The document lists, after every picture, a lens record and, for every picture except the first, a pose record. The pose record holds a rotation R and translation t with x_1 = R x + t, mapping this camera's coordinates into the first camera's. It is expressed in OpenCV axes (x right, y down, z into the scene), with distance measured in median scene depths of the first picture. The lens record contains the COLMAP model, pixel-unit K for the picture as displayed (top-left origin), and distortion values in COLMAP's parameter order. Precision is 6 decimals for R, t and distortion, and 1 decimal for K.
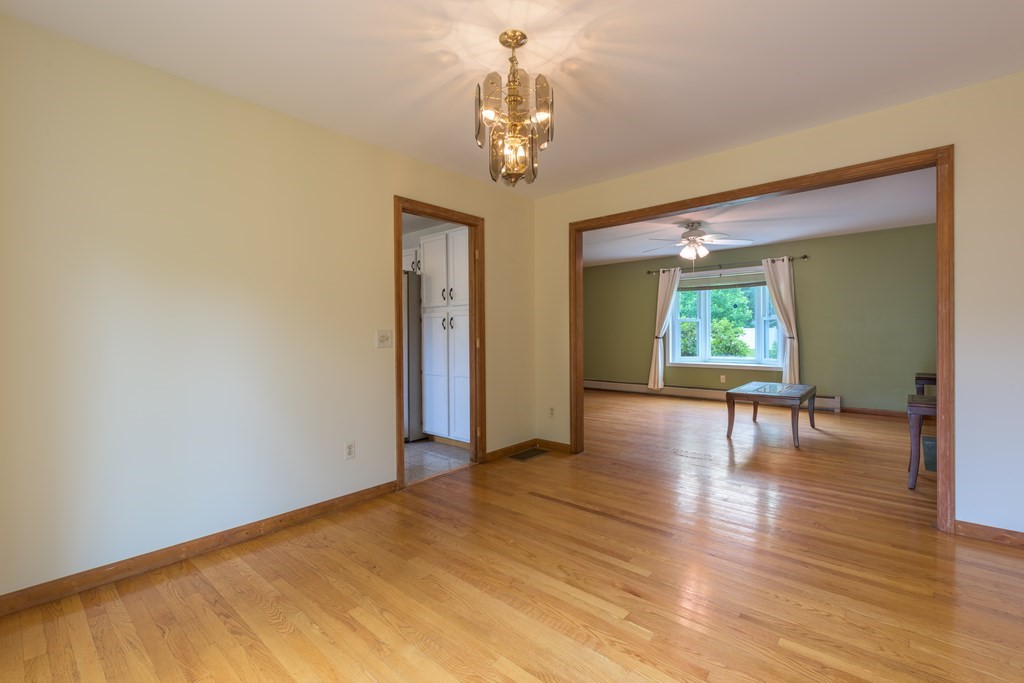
lens RADIAL K [[449.4, 0, 509.3], [0, 449.4, 339.5], [0, 0, 1]] dist [0.007841, -0.002594]
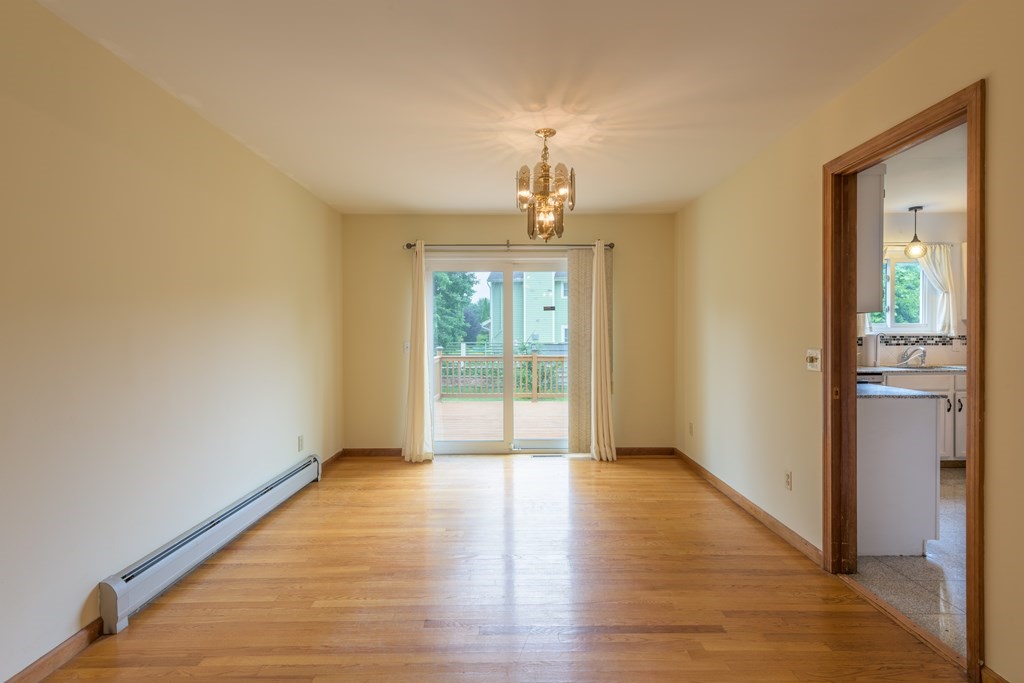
lens RADIAL K [[511.7, 0, 515.0], [0, 511.7, 337.2], [0, 0, 1]] dist [-0.001823, -0.004869]
pose [[-0.744977, 0.018018, -0.666847, 1.030553], [0.000618, 0.999653, 0.026319, -0.094648], [0.667090, 0.019195, -0.744730, 1.952342]]
